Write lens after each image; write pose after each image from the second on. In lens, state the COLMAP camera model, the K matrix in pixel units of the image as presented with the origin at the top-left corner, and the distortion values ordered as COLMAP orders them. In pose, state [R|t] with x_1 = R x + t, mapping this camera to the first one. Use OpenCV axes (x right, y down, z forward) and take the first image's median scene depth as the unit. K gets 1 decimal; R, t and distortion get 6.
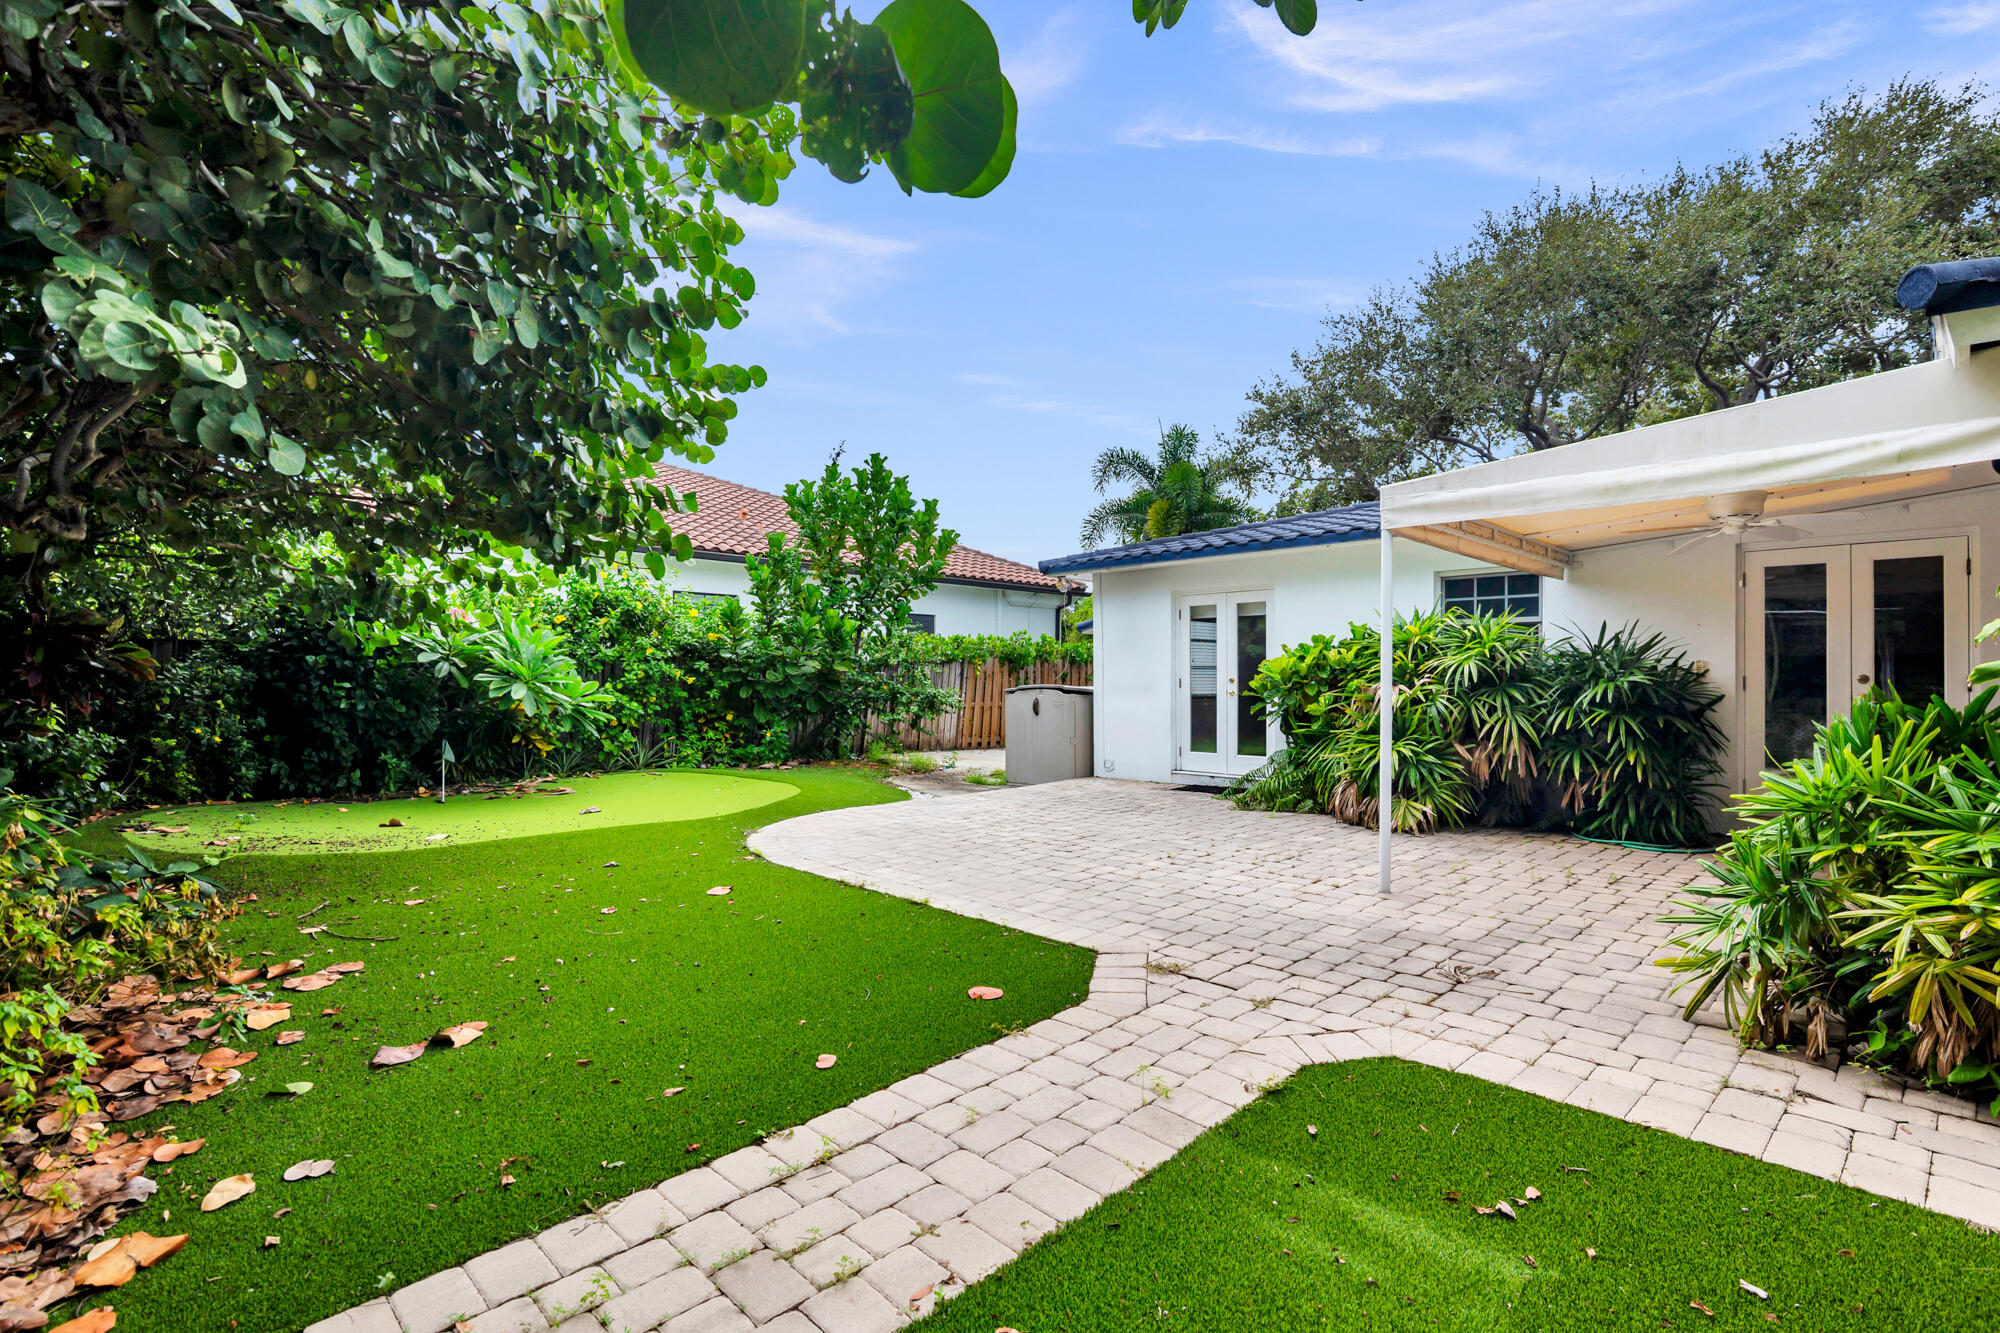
lens RADIAL K [[926.7, 0, 1005.2], [0, 926.7, 670.2], [0, 0, 1]] dist [-0.021801, -0.000859]
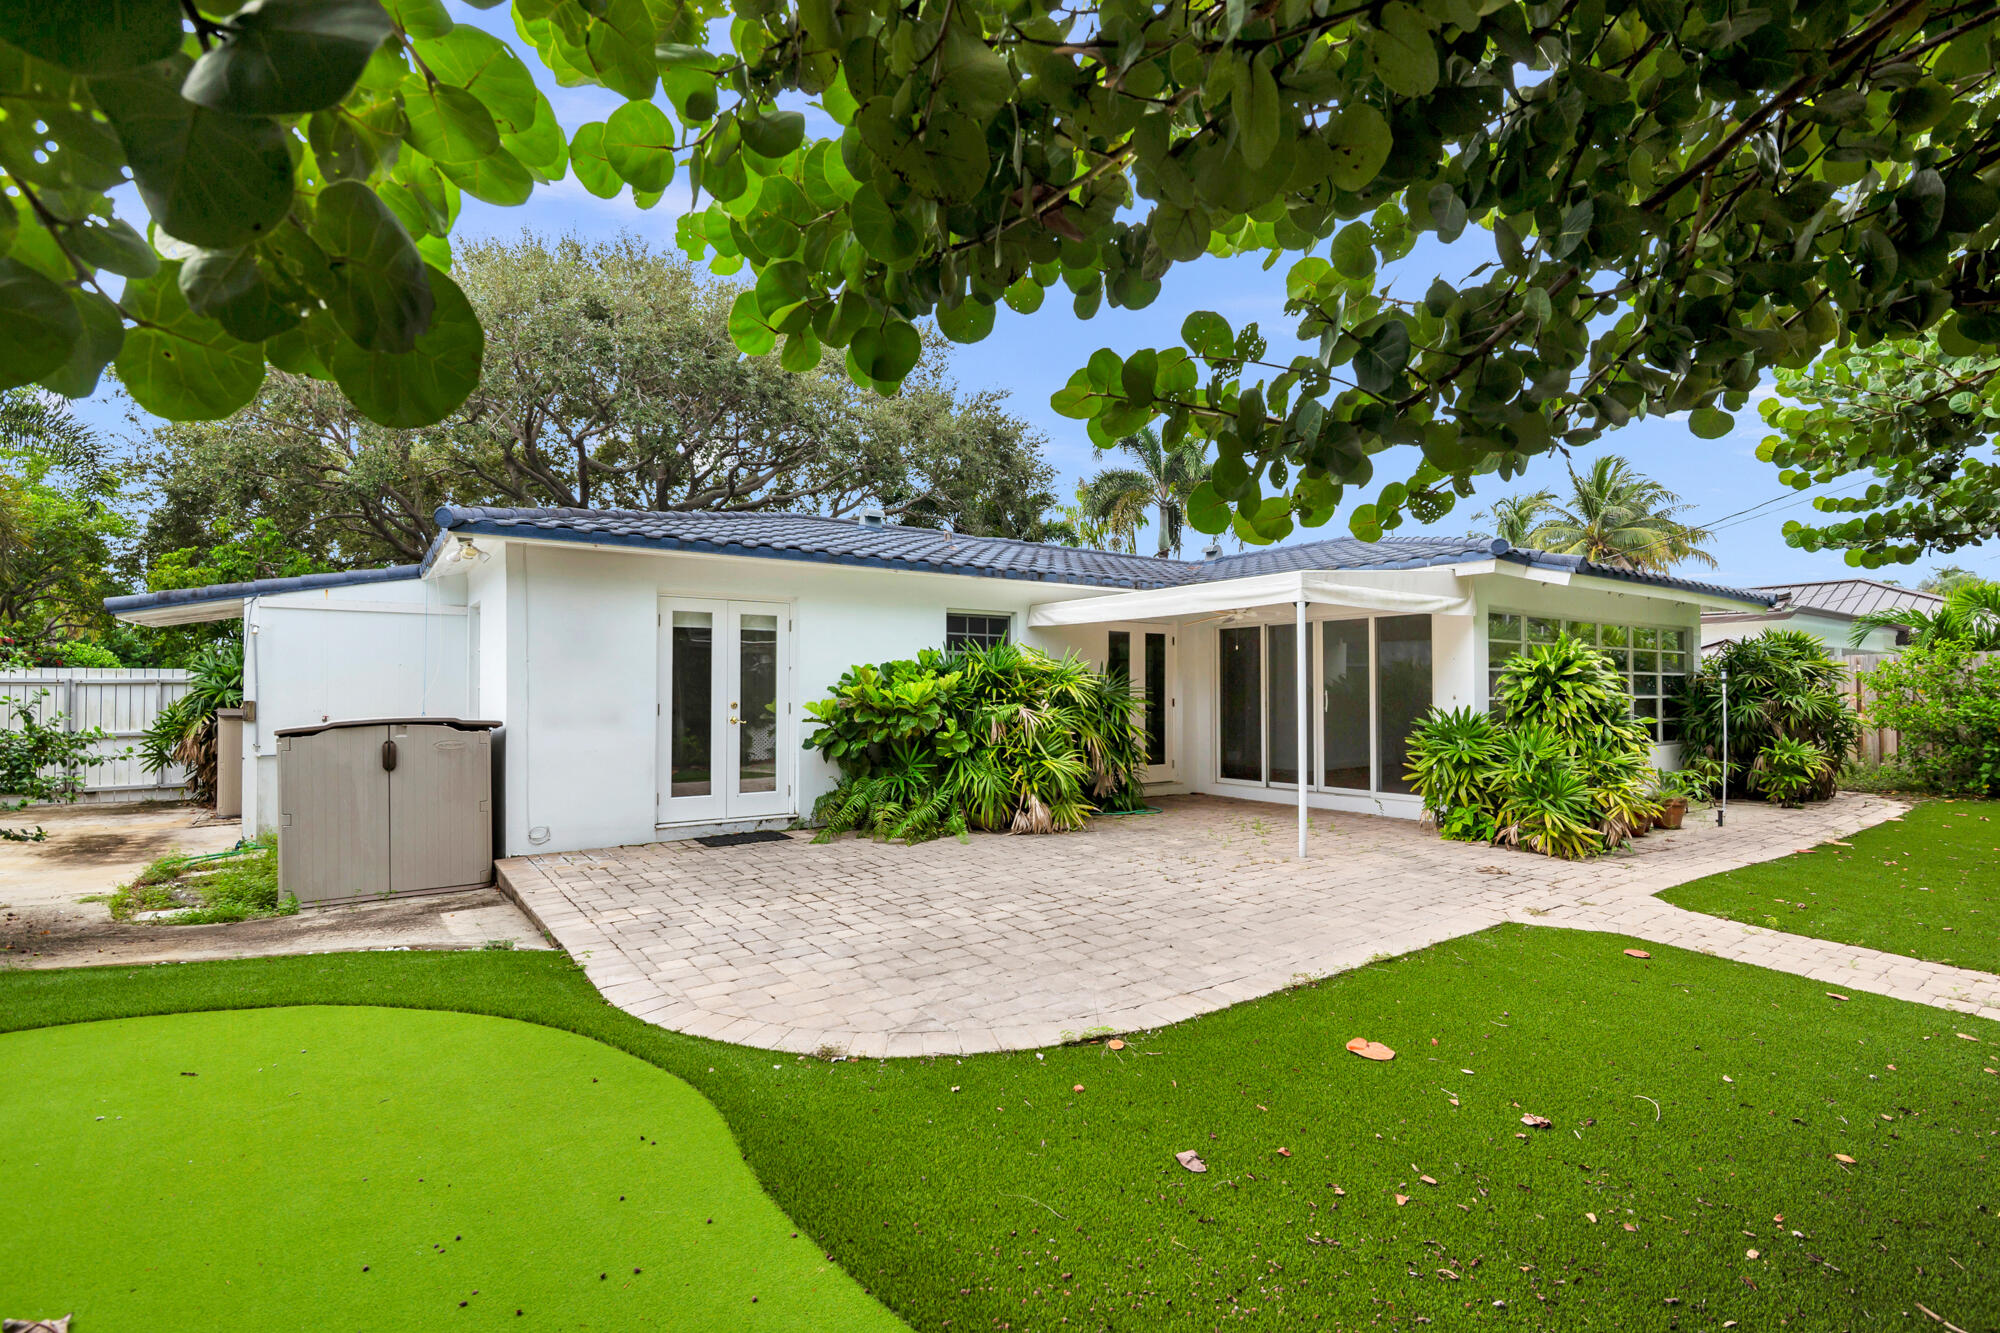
lens RADIAL K [[926.7, 0, 991.9], [0, 926.7, 681.8], [0, 0, 1]] dist [-0.021801, -0.000859]
pose [[0.159791, 0.005416, 0.987136, -0.503791], [-0.011013, 0.999932, -0.003703, -0.009546], [-0.987089, -0.010280, 0.159839, 0.584174]]
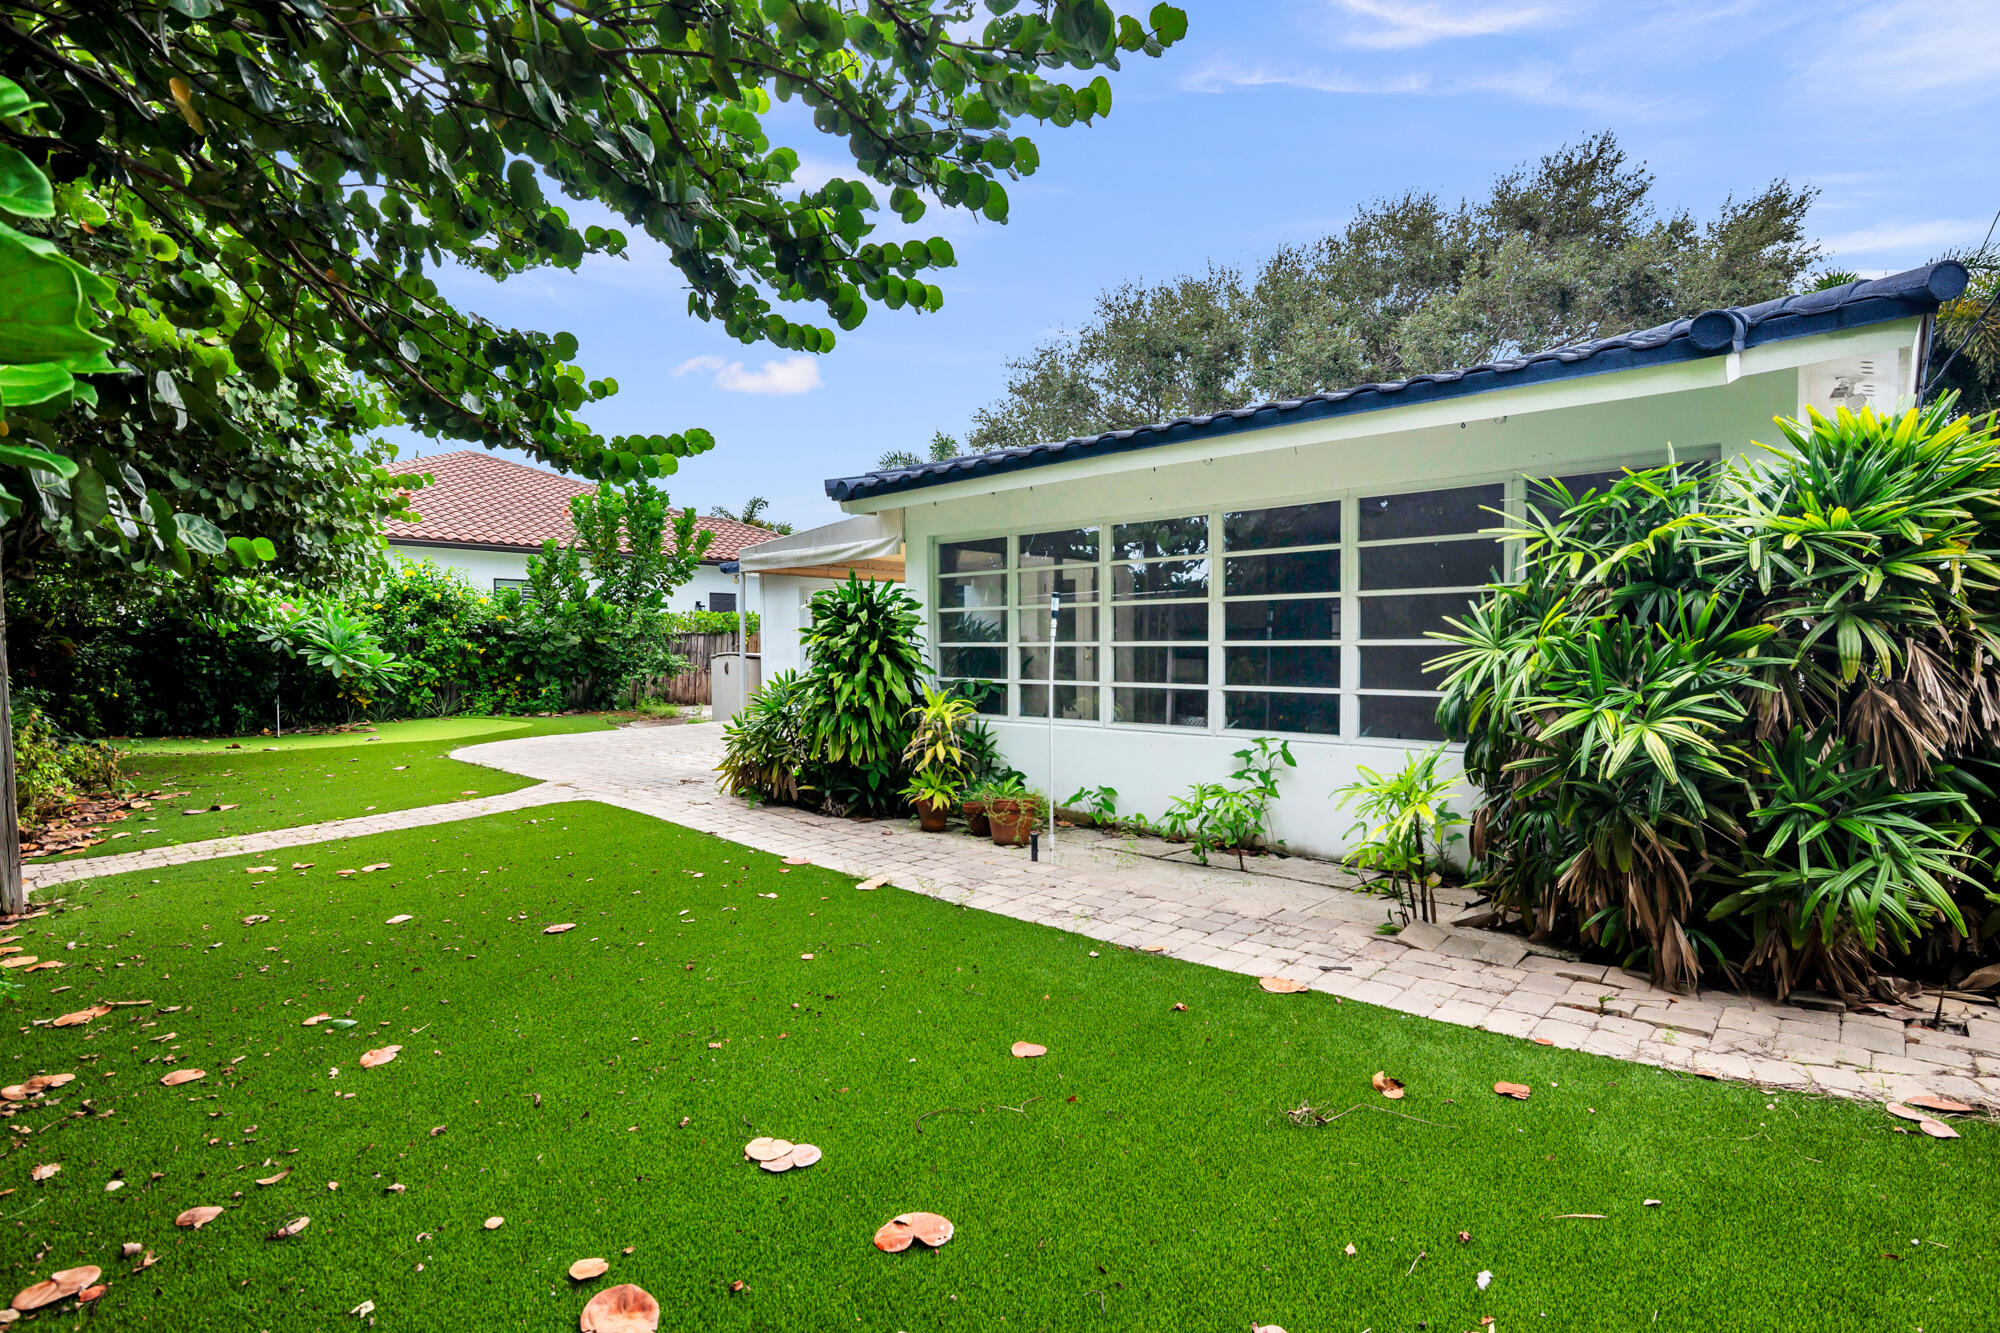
lens RADIAL K [[926.7, 0, 992.3], [0, 926.7, 660.8], [0, 0, 1]] dist [-0.021801, -0.000859]
pose [[0.998438, -0.009989, 0.054976, 0.383611], [0.008421, 0.999553, 0.028684, -0.008494], [-0.055238, -0.028177, 0.998076, -0.441195]]
